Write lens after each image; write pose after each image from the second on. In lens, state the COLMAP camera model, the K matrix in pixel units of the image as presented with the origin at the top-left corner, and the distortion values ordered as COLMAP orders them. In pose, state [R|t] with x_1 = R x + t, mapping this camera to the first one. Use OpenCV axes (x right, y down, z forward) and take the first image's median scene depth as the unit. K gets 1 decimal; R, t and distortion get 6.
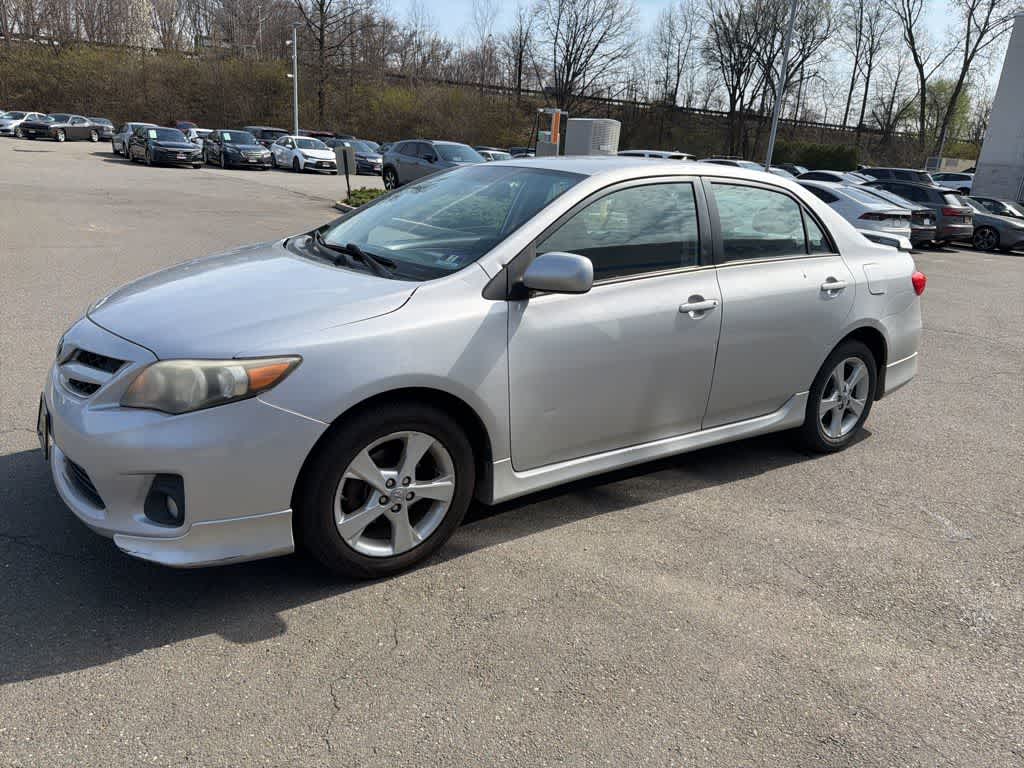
lens RADIAL K [[712.8, 0, 512.0], [0, 712.8, 384.0], [0, 0, 1]] dist [0.028164, -0.028908]
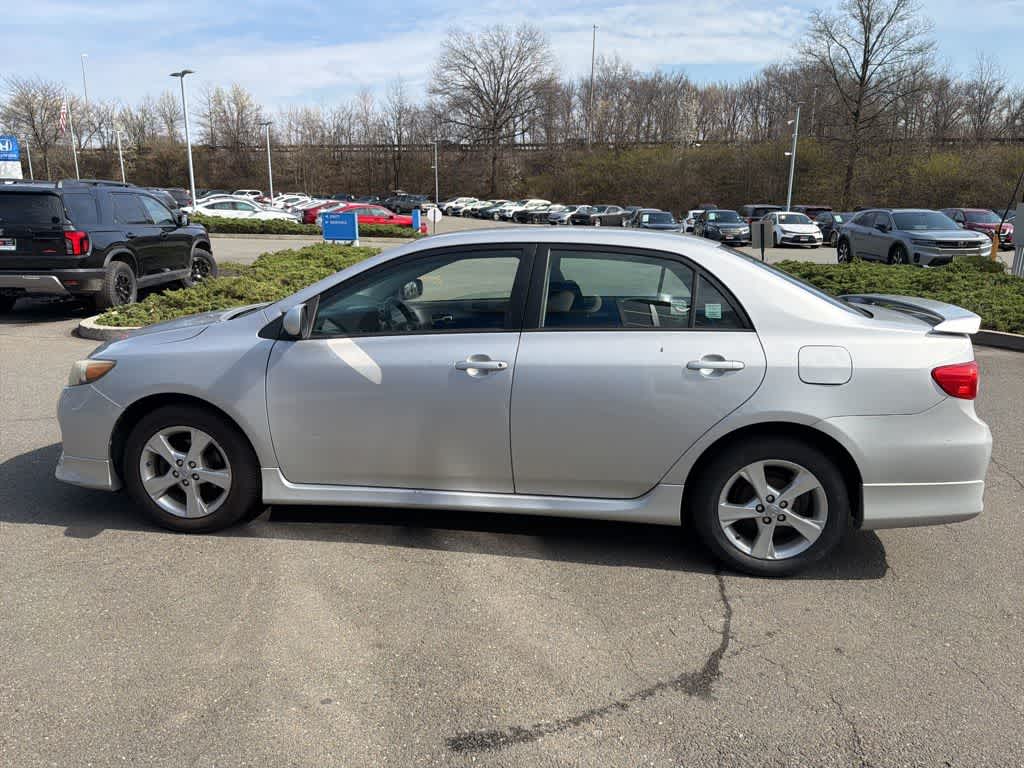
lens RADIAL K [[706.2, 0, 510.0], [0, 706.2, 396.0], [0, 0, 1]] dist [0.049623, -0.058144]
pose [[0.759830, 0.112810, -0.640259, 0.812407], [-0.165776, 0.985895, -0.023027, -0.042994], [0.628631, 0.123636, 0.767814, 0.219518]]
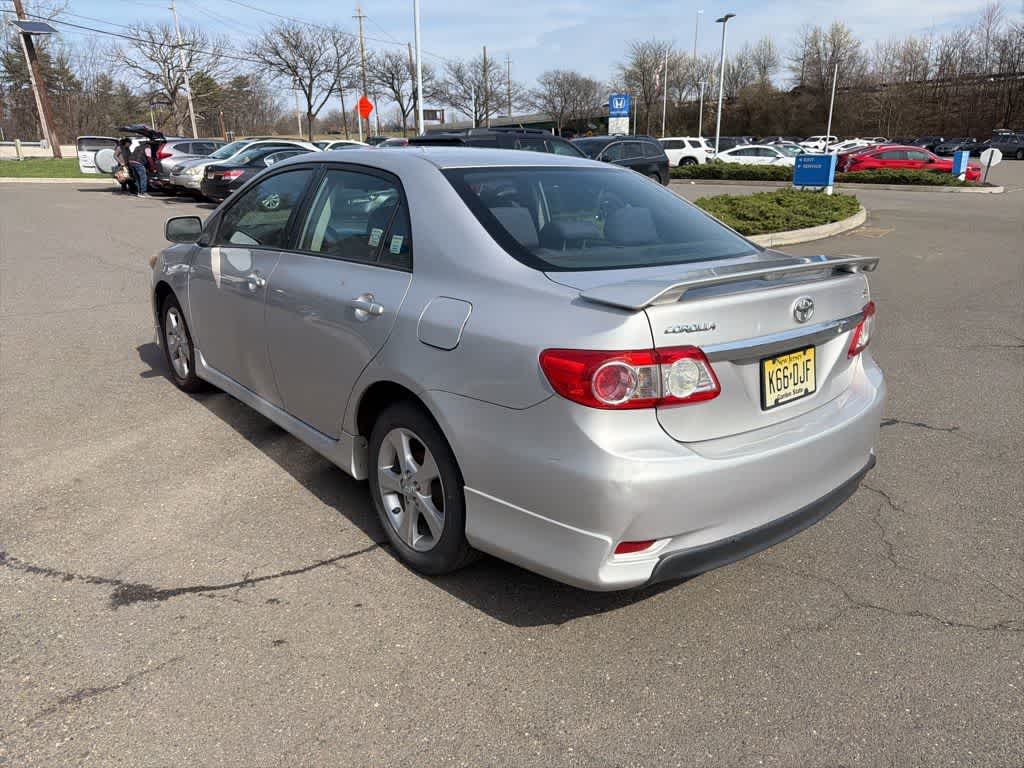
lens RADIAL K [[720.6, 0, 511.0], [0, 720.6, 391.9], [0, 0, 1]] dist [0.014311, -0.023600]
pose [[0.102988, 0.249783, -0.962809, 1.206751], [-0.295597, 0.931912, 0.210148, -0.256820], [0.949745, 0.262961, 0.169811, 1.055090]]
